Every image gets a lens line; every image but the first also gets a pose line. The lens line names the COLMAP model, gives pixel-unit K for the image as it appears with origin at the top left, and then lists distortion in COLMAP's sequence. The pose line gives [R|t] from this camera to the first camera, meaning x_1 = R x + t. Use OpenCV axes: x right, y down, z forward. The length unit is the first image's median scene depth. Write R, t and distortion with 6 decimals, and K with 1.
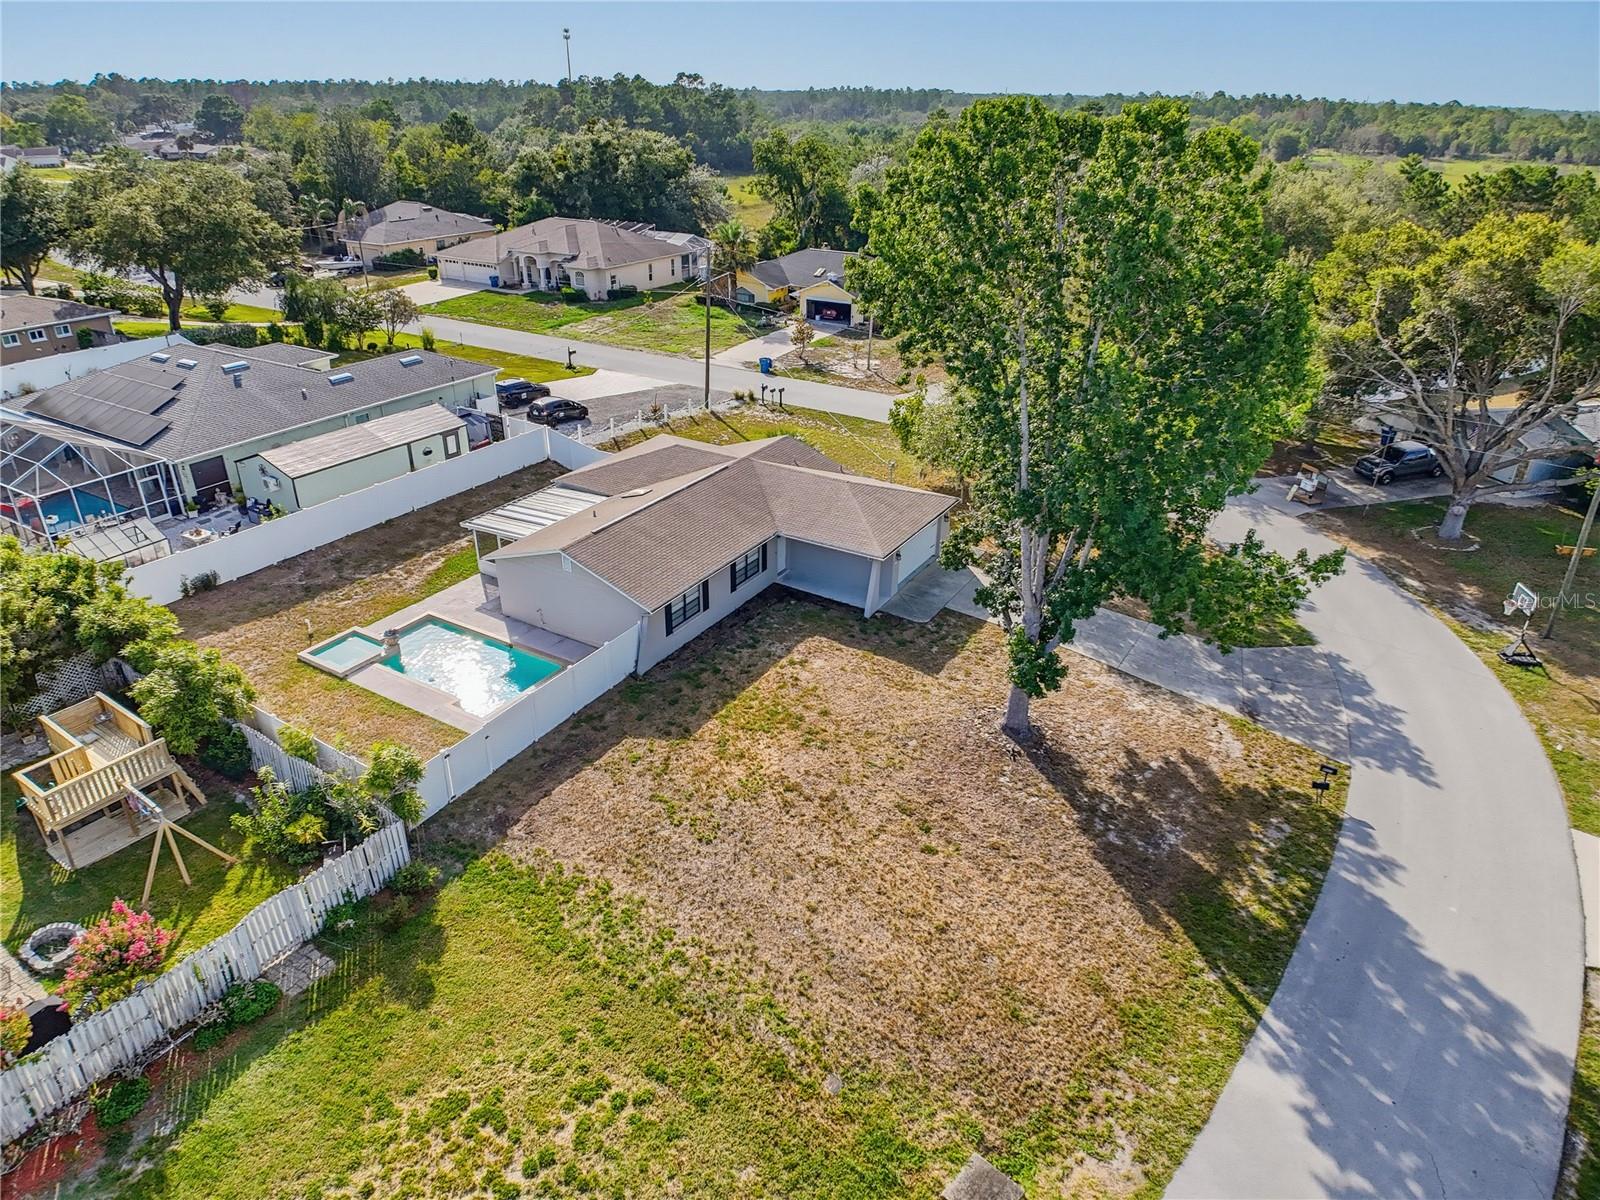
lens RADIAL K [[964.2, 0, 800.0], [0, 964.2, 600.0], [0, 0, 1]] dist [0.001711, -0.000584]
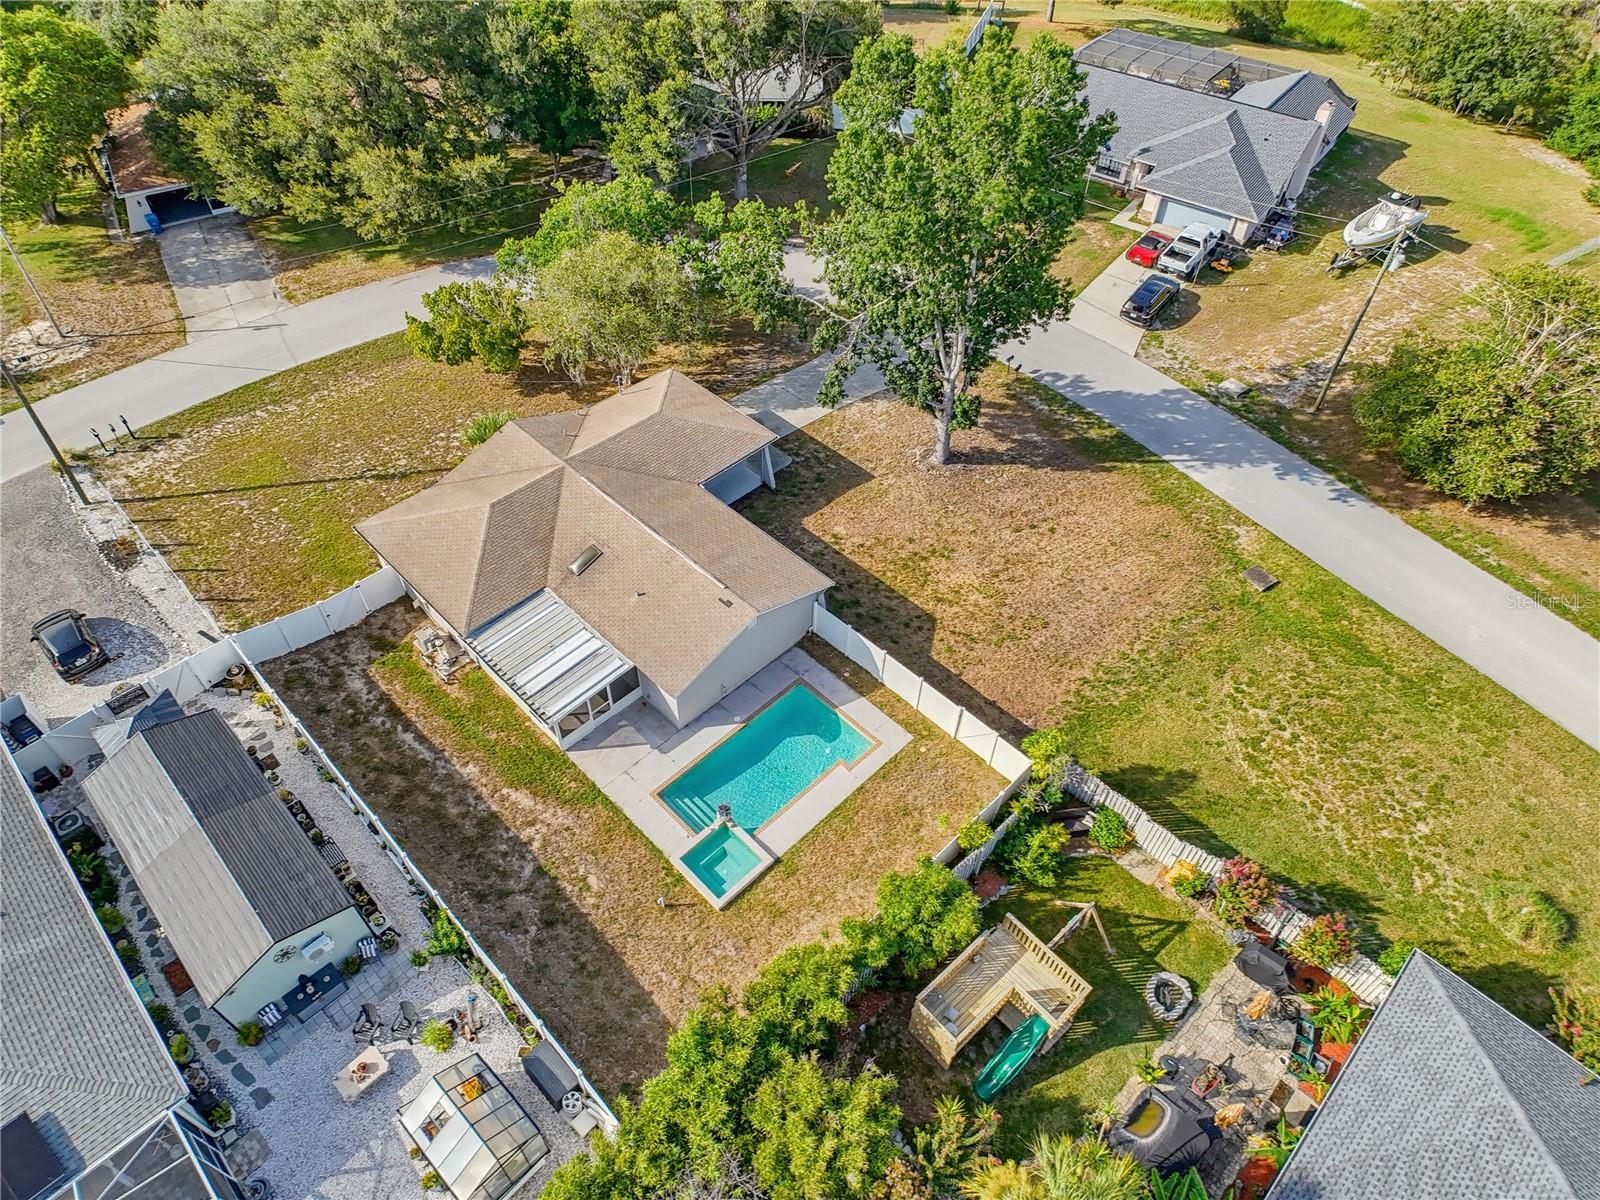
lens RADIAL K [[964.2, 0, 800.0], [0, 964.2, 600.0], [0, 0, 1]] dist [0.001711, -0.000584]
pose [[0.248989, -0.710534, 0.658139, -1.092689], [0.436942, 0.688864, 0.578400, -0.763368], [-0.864341, 0.143553, 0.481982, 0.587731]]
